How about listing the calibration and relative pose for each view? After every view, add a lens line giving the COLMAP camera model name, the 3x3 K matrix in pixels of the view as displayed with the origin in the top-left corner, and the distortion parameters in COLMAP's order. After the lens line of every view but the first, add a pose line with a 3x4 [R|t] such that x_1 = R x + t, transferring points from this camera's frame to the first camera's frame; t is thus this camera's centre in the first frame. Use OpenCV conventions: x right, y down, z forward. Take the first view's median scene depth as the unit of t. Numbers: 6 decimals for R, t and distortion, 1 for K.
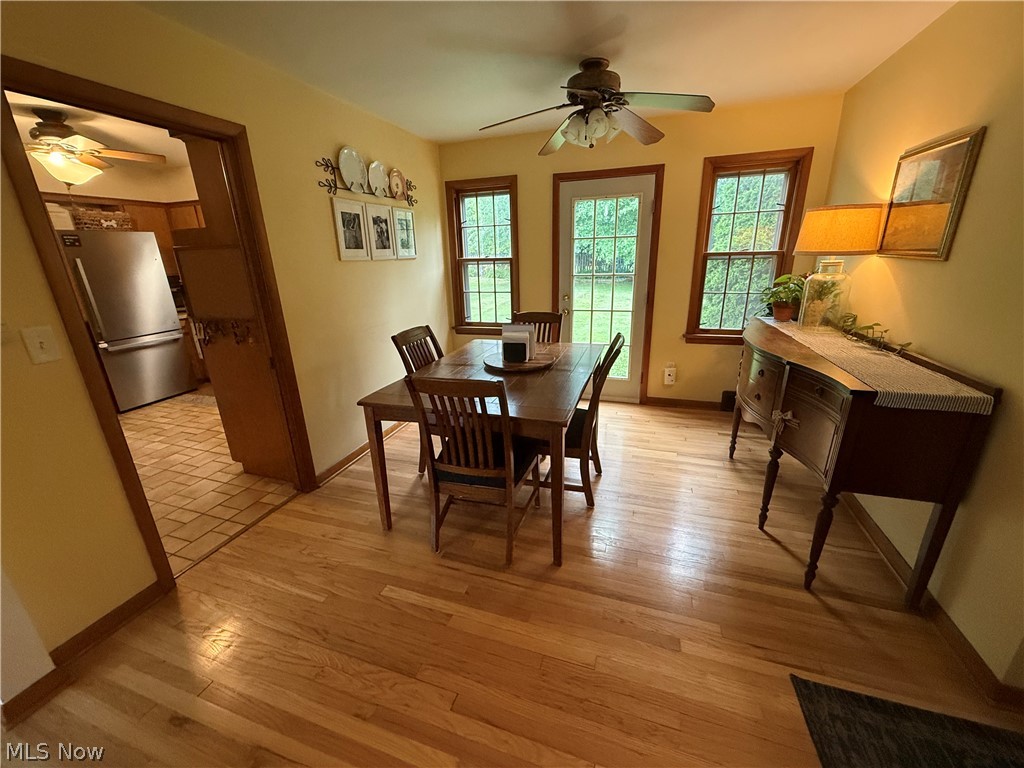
lens RADIAL K [[407.8, 0, 510.3], [0, 407.8, 384.5], [0, 0, 1]] dist [0.000423, 0.000053]
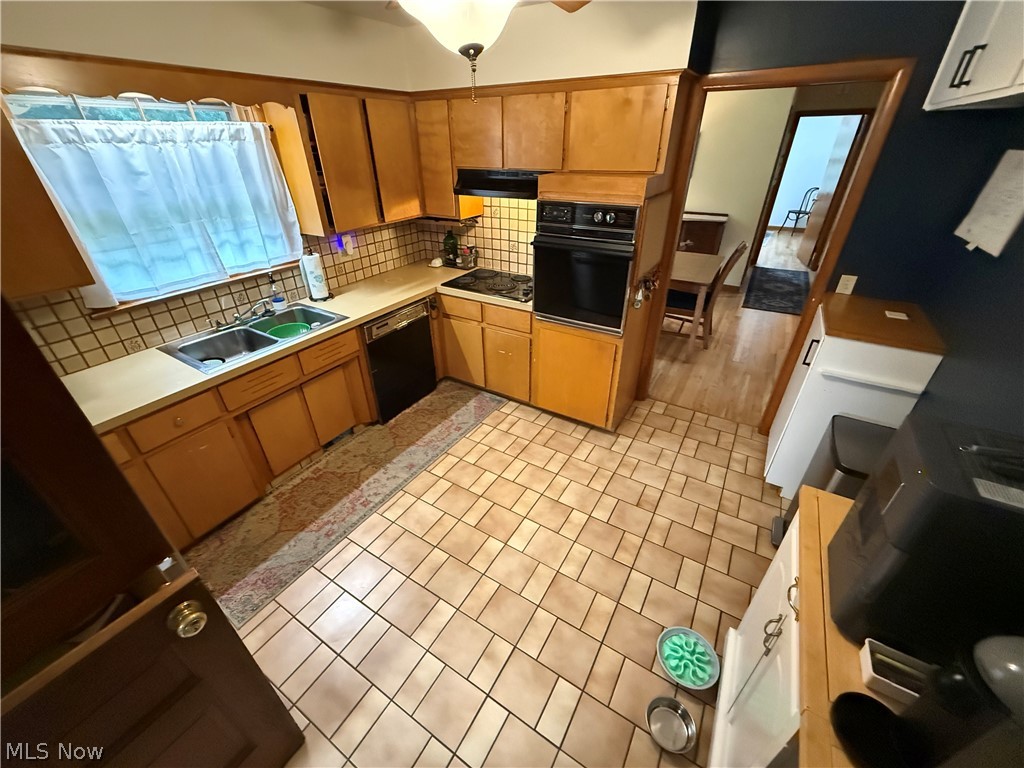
lens RADIAL K [[407.8, 0, 510.3], [0, 407.8, 384.5], [0, 0, 1]] dist [0.000423, 0.000053]
pose [[0.220629, -0.482951, 0.847397, -1.521457], [0.304212, 0.859540, 0.410666, -0.379114], [-0.926703, 0.167183, 0.336559, 0.891846]]
